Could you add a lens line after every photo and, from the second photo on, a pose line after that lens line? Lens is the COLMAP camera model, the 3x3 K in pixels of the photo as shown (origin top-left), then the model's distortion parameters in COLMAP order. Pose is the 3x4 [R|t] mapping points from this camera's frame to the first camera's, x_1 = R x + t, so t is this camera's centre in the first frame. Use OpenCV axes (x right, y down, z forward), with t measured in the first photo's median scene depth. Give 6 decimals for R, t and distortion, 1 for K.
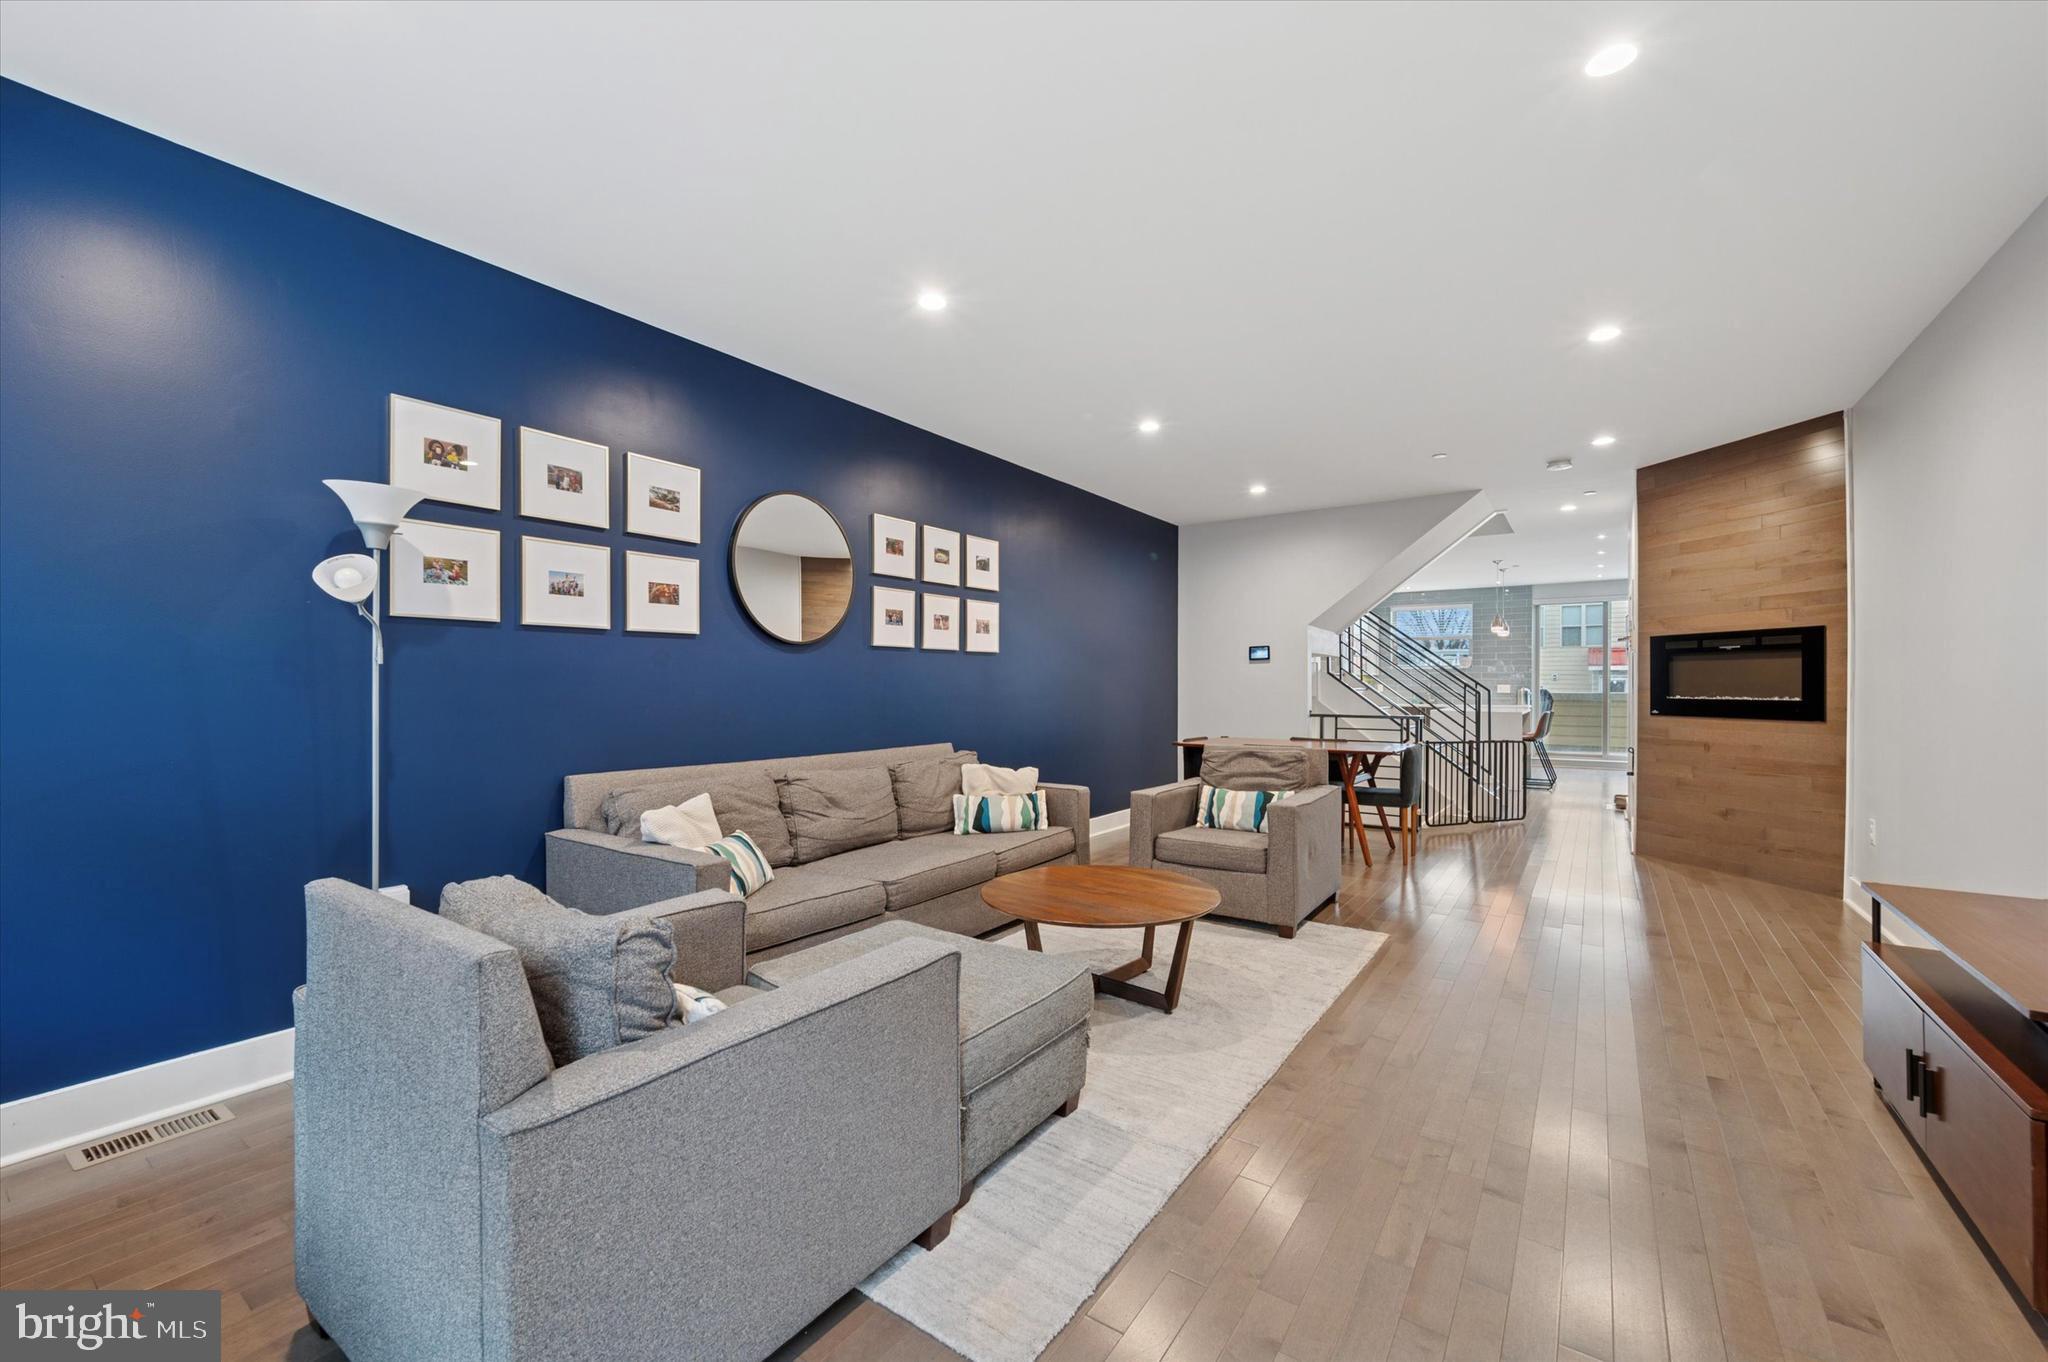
lens RADIAL K [[817.6, 0, 1024.0], [0, 817.6, 681.0], [0, 0, 1]] dist [0.000699, 0.000160]
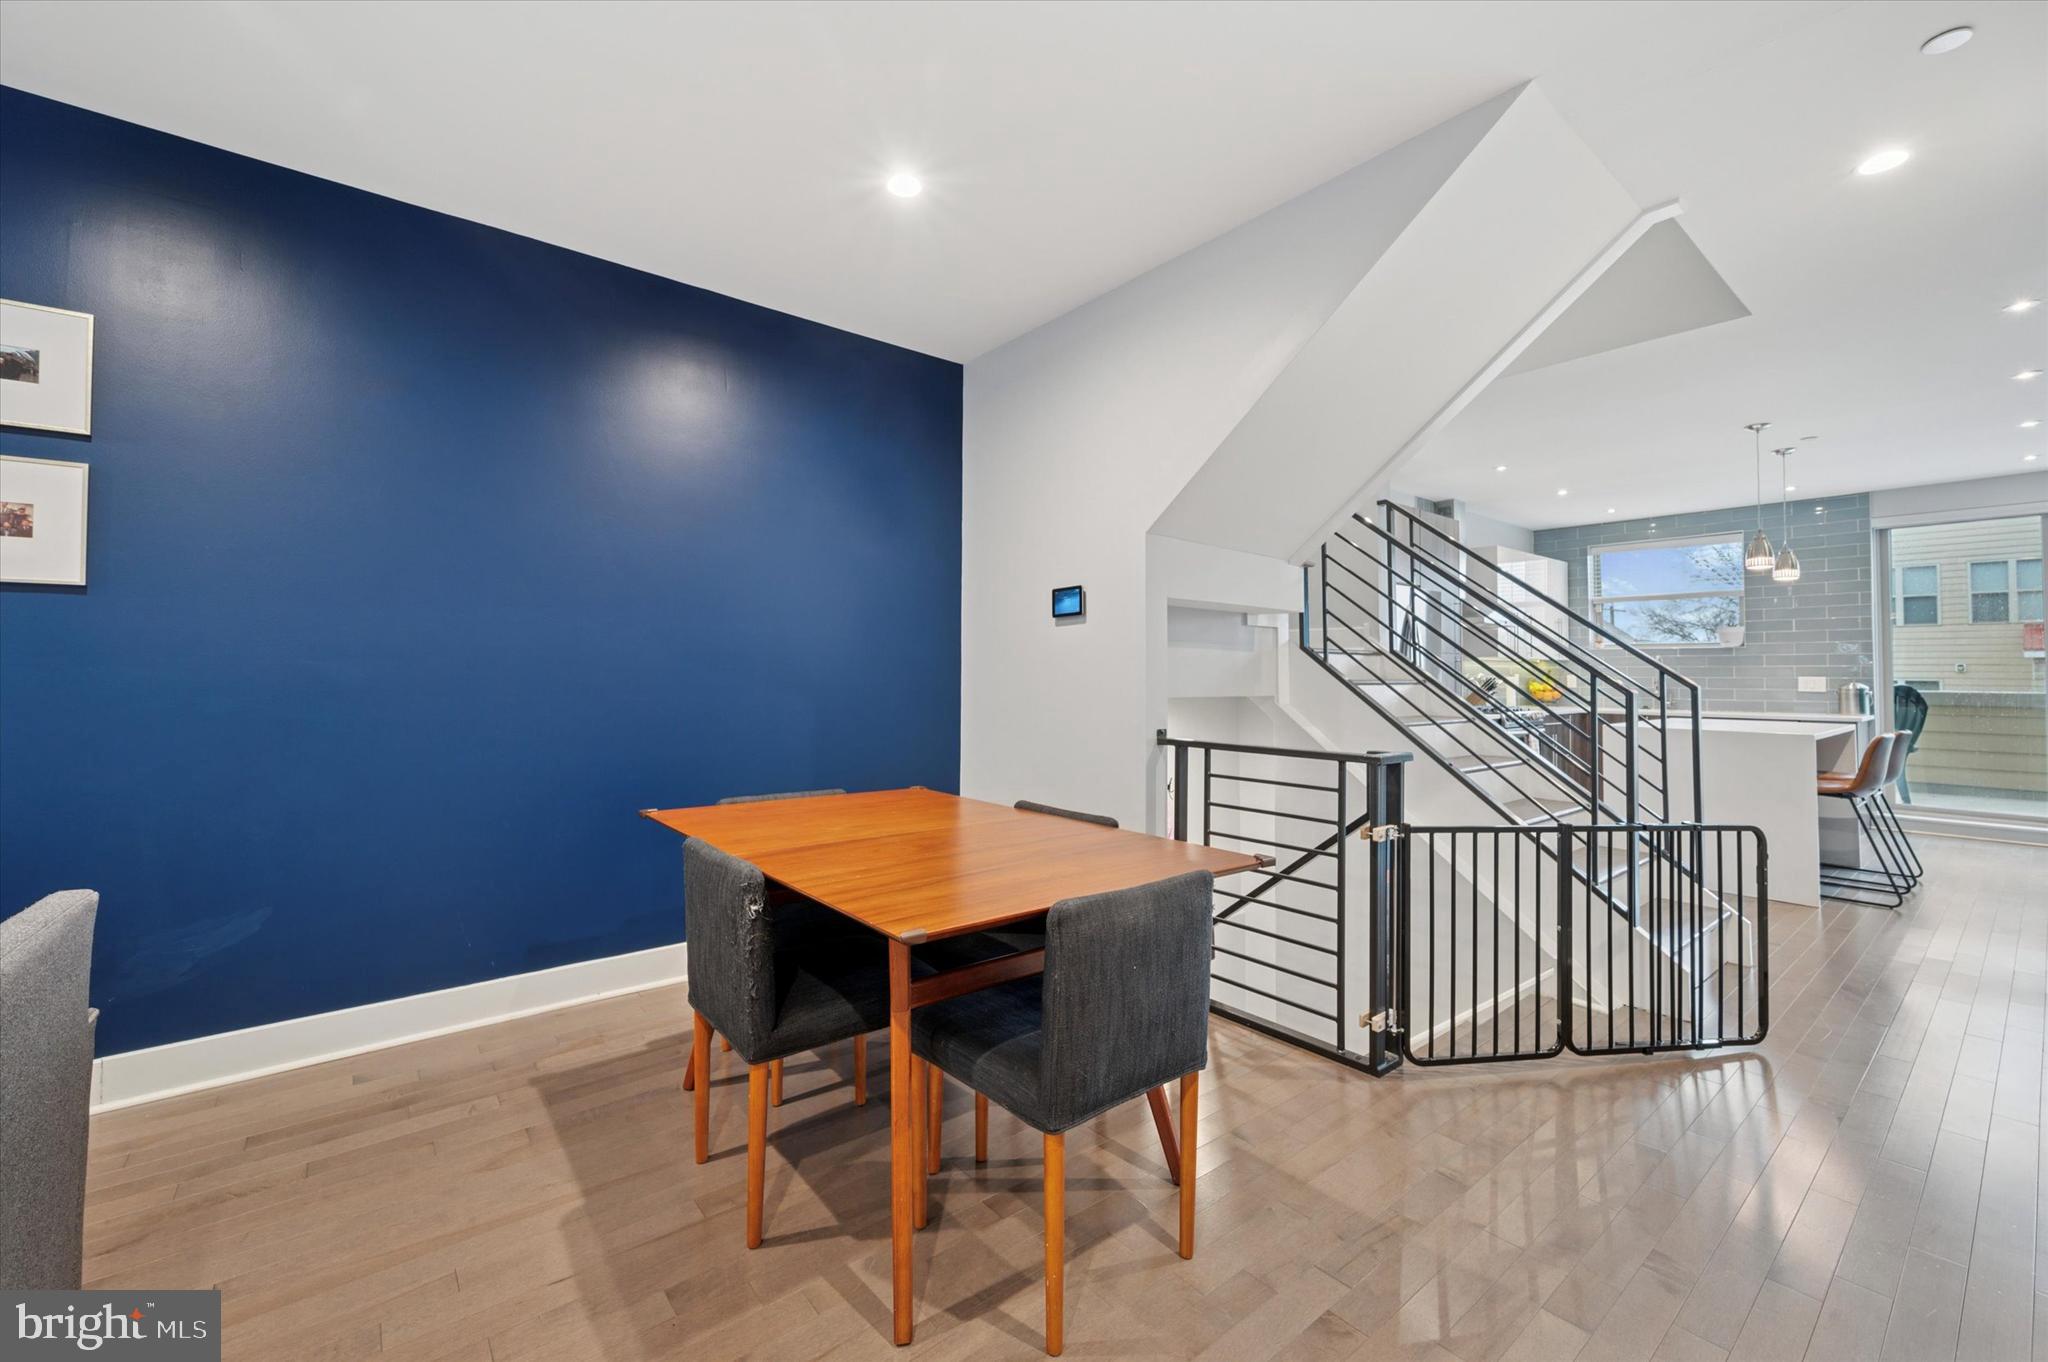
lens RADIAL K [[829.1, 0, 1026.1], [0, 829.1, 650.3], [0, 0, 1]] dist [0.003766, 0.000403]
pose [[0.962810, -0.009410, -0.270017, 0.368046], [0.000676, 0.999474, -0.032421, 0.007483], [0.270180, 0.031032, 0.962310, 0.511316]]
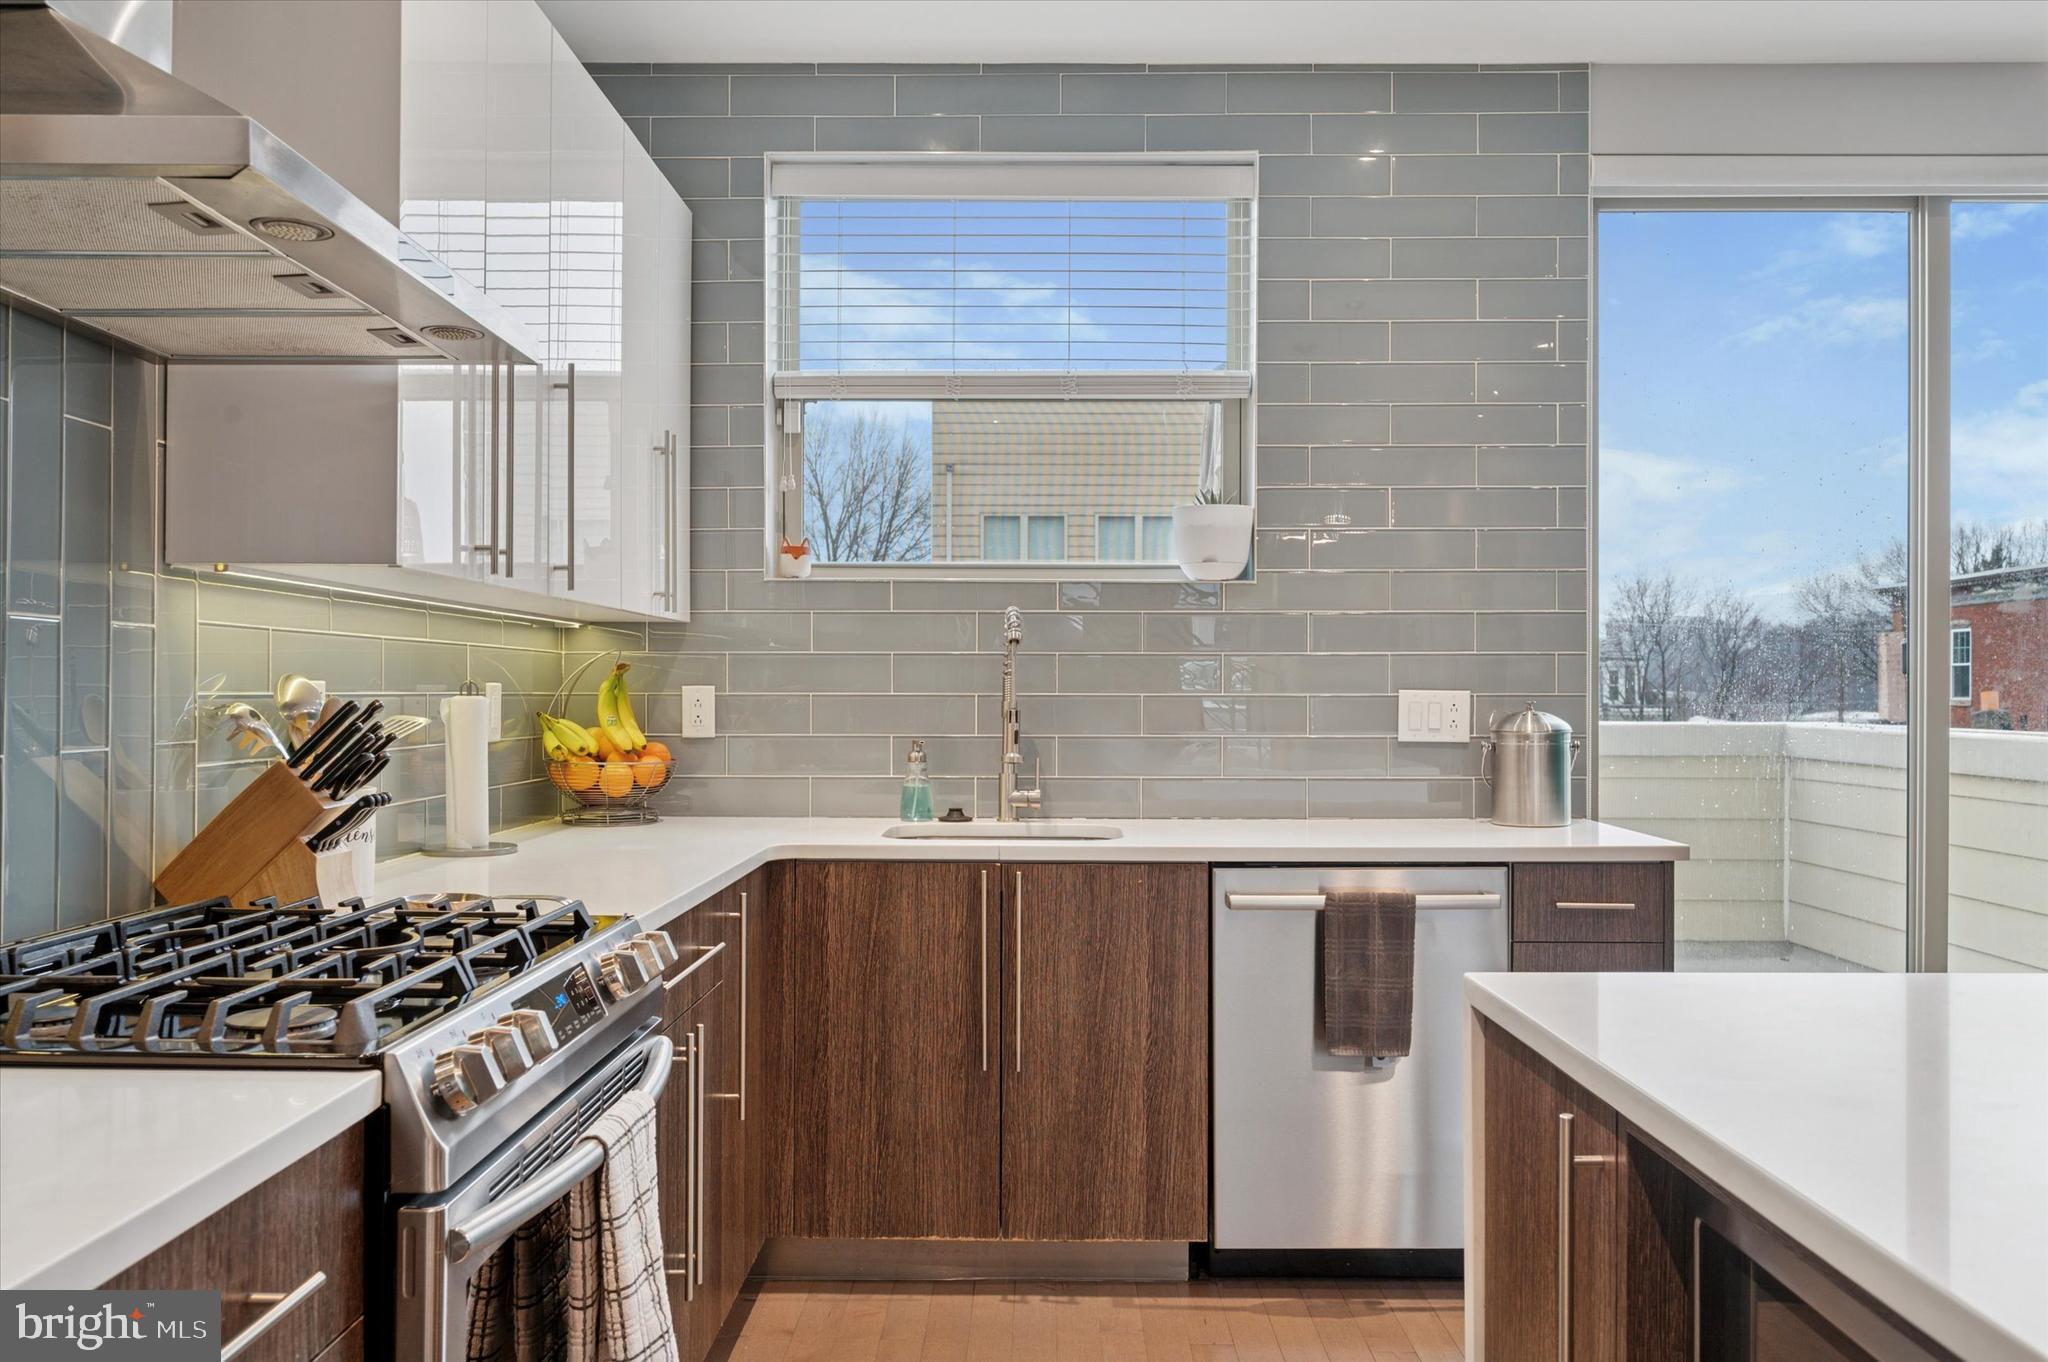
lens RADIAL K [[1063.0, 0, 1024.0], [0, 1063.0, 681.0], [0, 0, 1]] dist [0.000997, 0.000076]
pose [[0.820769, -0.001490, 0.571258, 0.655418], [0.003189, 0.999993, -0.001974, 0.004716], [-0.571251, 0.003442, 0.820768, 1.420185]]
